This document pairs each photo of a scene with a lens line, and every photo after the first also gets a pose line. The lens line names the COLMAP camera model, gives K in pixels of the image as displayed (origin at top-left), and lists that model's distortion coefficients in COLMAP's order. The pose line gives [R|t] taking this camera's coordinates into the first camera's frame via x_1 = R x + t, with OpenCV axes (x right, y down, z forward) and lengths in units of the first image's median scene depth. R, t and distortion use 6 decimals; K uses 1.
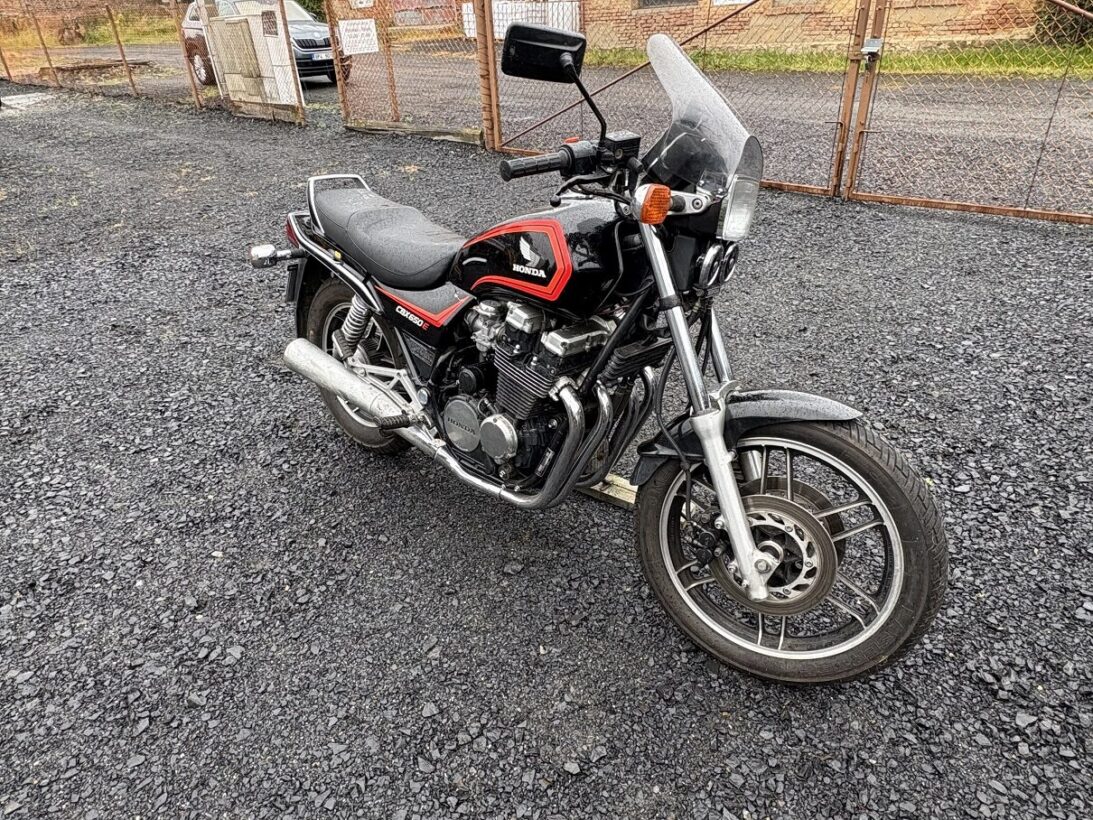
lens RADIAL K [[693.6, 0, 522.7], [0, 693.6, 409.4], [0, 0, 1]] dist [-0.000105, 0.002879]
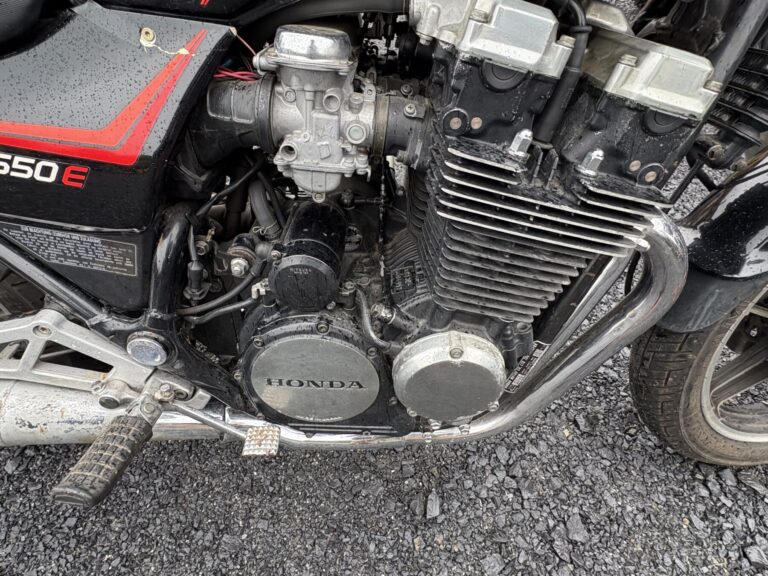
lens RADIAL K [[424.3, 0, 377.3], [0, 424.3, 287.6], [0, 0, 1]] dist [0.001442, -0.000188]
pose [[0.748689, -0.446104, 0.490362, -0.148023], [0.303866, 0.888354, 0.344229, -0.095217], [-0.589177, -0.108716, 0.800657, 0.728514]]
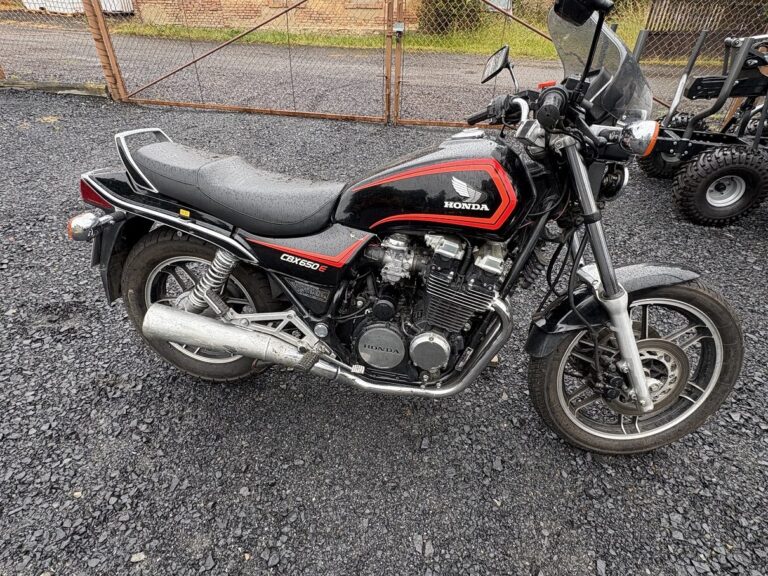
lens RADIAL K [[424.3, 0, 377.3], [0, 424.3, 287.6], [0, 0, 1]] dist [0.001442, -0.000188]
pose [[0.849573, -0.239859, 0.469780, -0.366614], [0.208730, 0.970805, 0.118194, -0.144692], [-0.484414, -0.002358, 0.874835, 0.373146]]
